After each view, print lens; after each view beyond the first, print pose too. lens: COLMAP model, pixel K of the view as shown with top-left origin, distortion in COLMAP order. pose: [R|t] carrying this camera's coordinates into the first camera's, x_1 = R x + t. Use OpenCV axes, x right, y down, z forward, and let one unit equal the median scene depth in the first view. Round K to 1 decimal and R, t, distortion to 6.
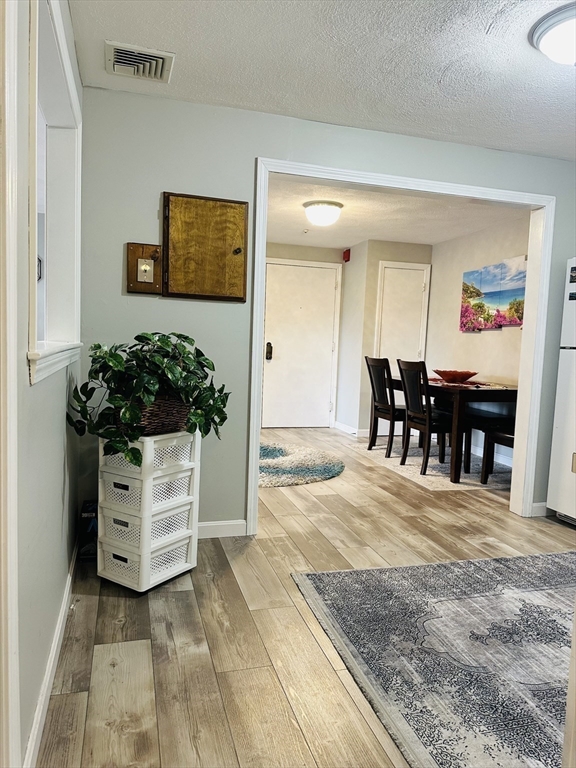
lens RADIAL K [[538.8, 0, 283.2], [0, 538.8, 390.6], [0, 0, 1]] dist [0.085385, -0.108451]
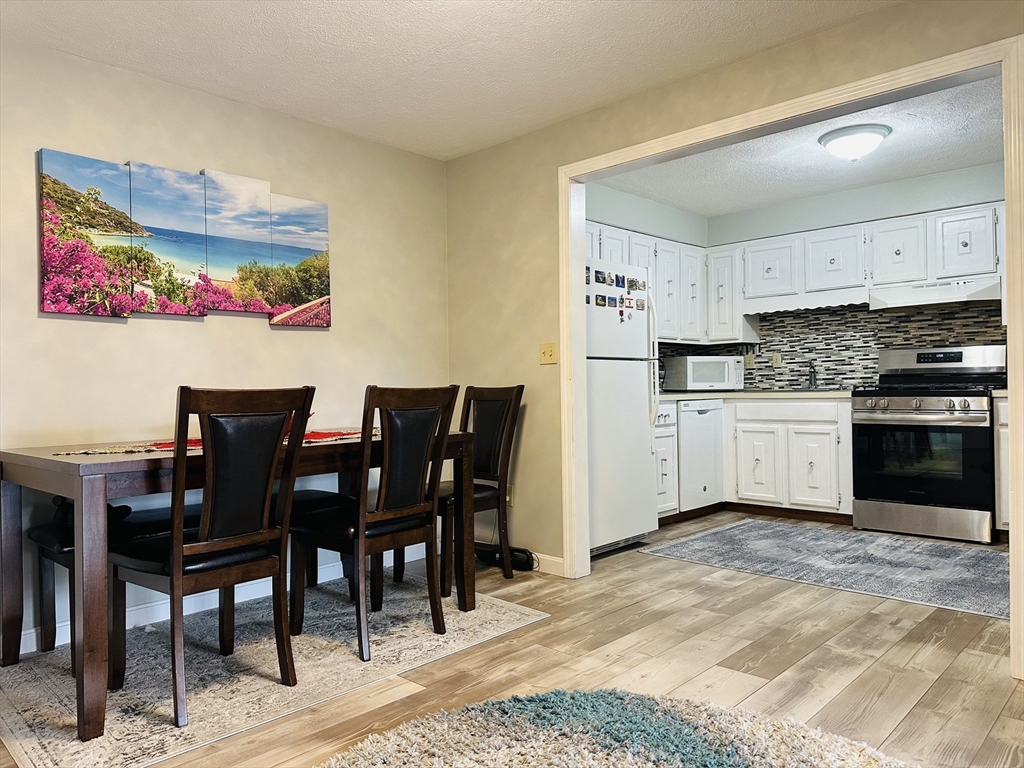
lens RADIAL K [[718.4, 0, 514.4], [0, 718.4, 386.1], [0, 0, 1]] dist [0.085385, -0.108451]
pose [[-0.514777, -0.025193, 0.856954, -0.260119], [0.076138, 0.994275, 0.074966, -0.082303], [-0.853937, 0.103837, -0.509912, 1.094930]]
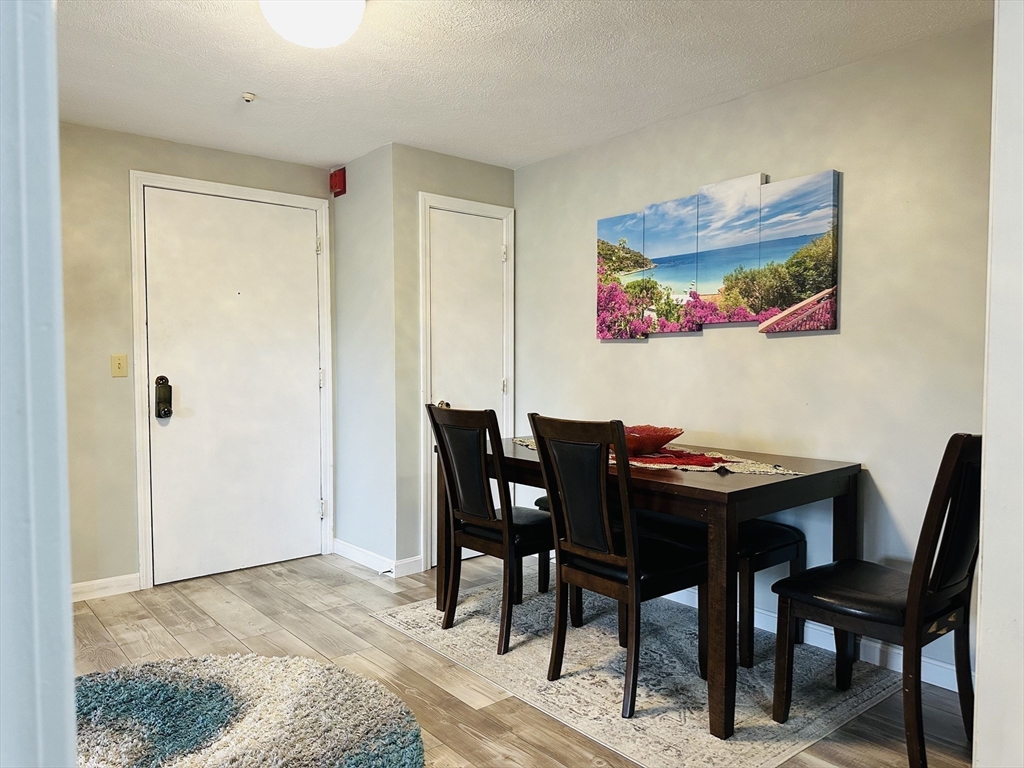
lens RADIAL K [[718.4, 0, 514.0], [0, 718.4, 393.5], [0, 0, 1]] dist [0.085385, -0.108451]
pose [[0.912532, -0.055565, 0.405213, -0.009269], [0.070767, 0.997236, -0.022620, -0.057186], [-0.402836, 0.049318, 0.913942, 0.490159]]
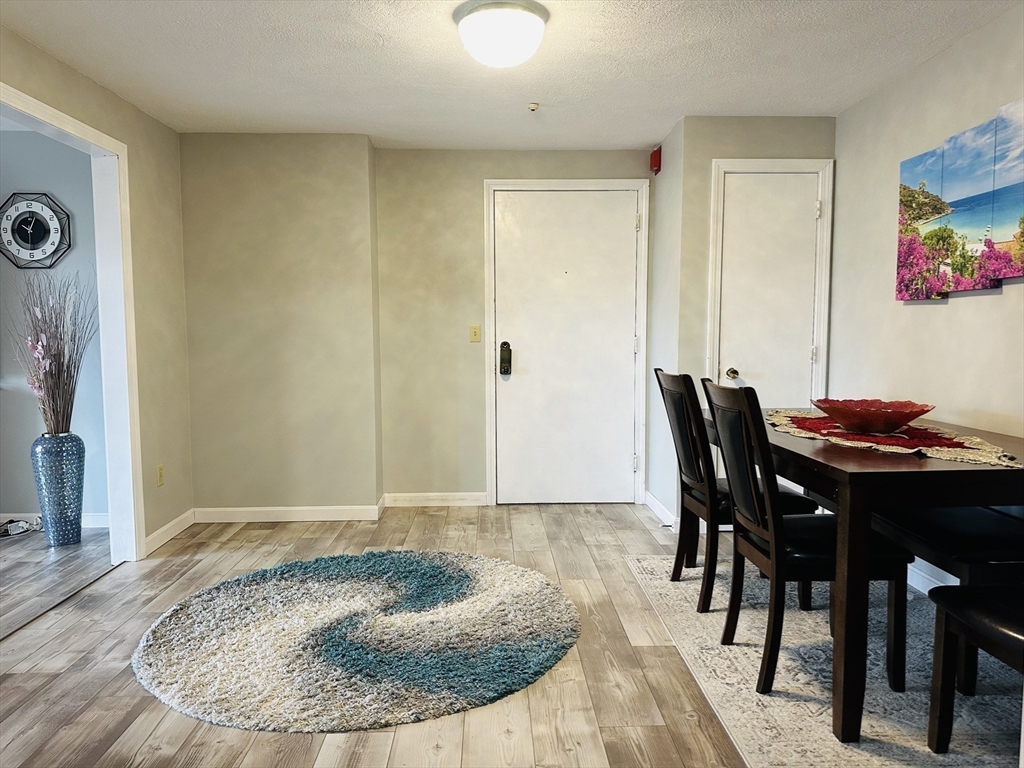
lens RADIAL K [[718.4, 0, 507.7], [0, 718.4, 388.6], [0, 0, 1]] dist [0.085385, -0.108451]
pose [[0.967668, -0.020712, -0.251376, 0.192855], [0.017234, 0.999723, -0.016029, -0.041531], [0.251639, 0.011179, 0.967757, 0.417862]]
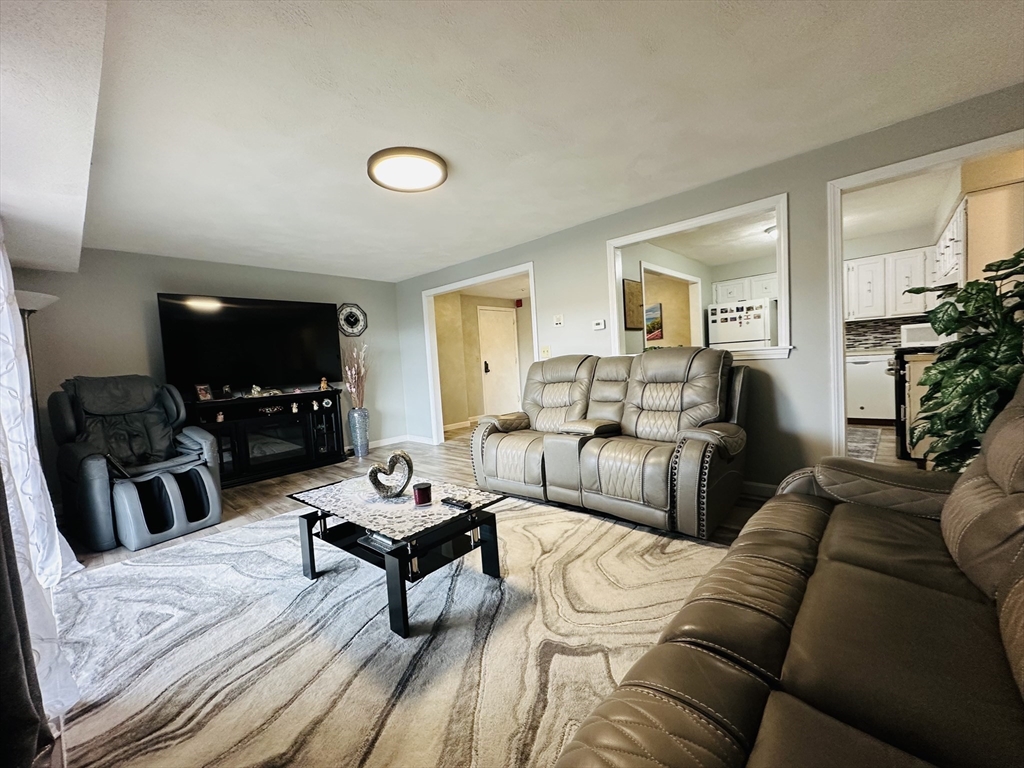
lens RADIAL K [[407.8, 0, 512.9], [0, 407.8, 385.1], [0, 0, 1]] dist [-0.003615, 0.001062]
pose [[0.849539, -0.123111, 0.512960, -0.713051], [0.141540, 0.989927, 0.003172, -0.019730], [-0.508184, 0.069910, 0.858407, -0.019643]]
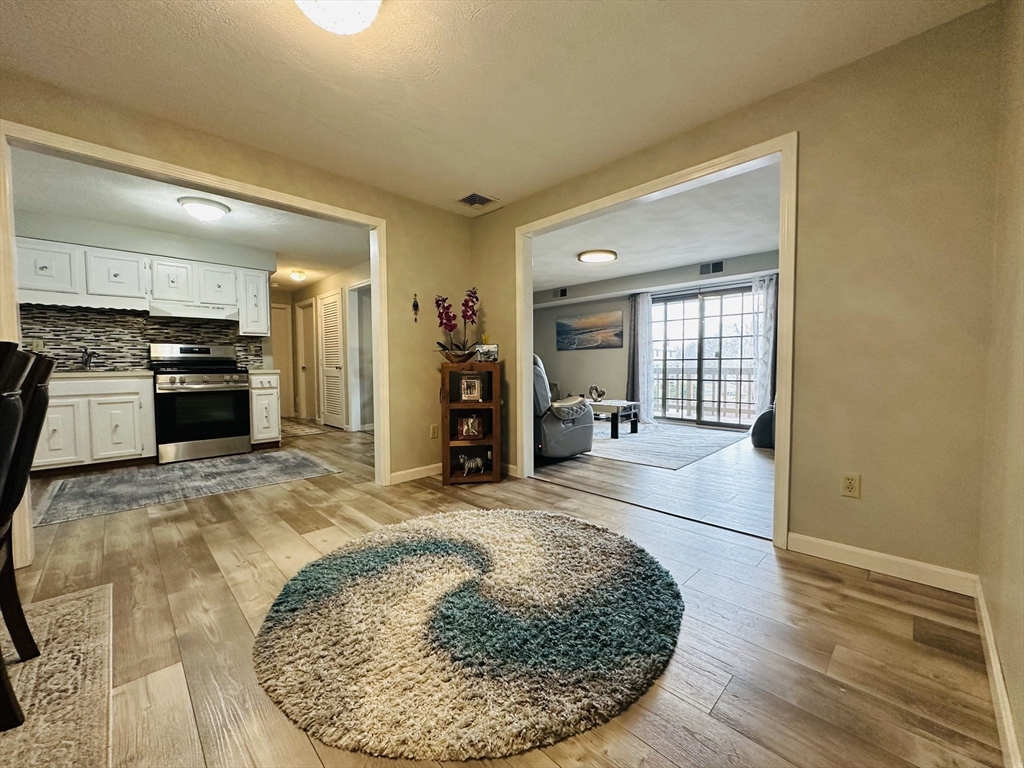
lens RADIAL K [[407.8, 0, 511.0], [0, 407.8, 383.0], [0, 0, 1]] dist [-0.003615, 0.001062]
pose [[-0.878554, -0.008614, -0.477565, 0.088767], [-0.068466, 0.991783, 0.108064, -0.077917], [0.472710, 0.127637, -0.871926, 1.222410]]
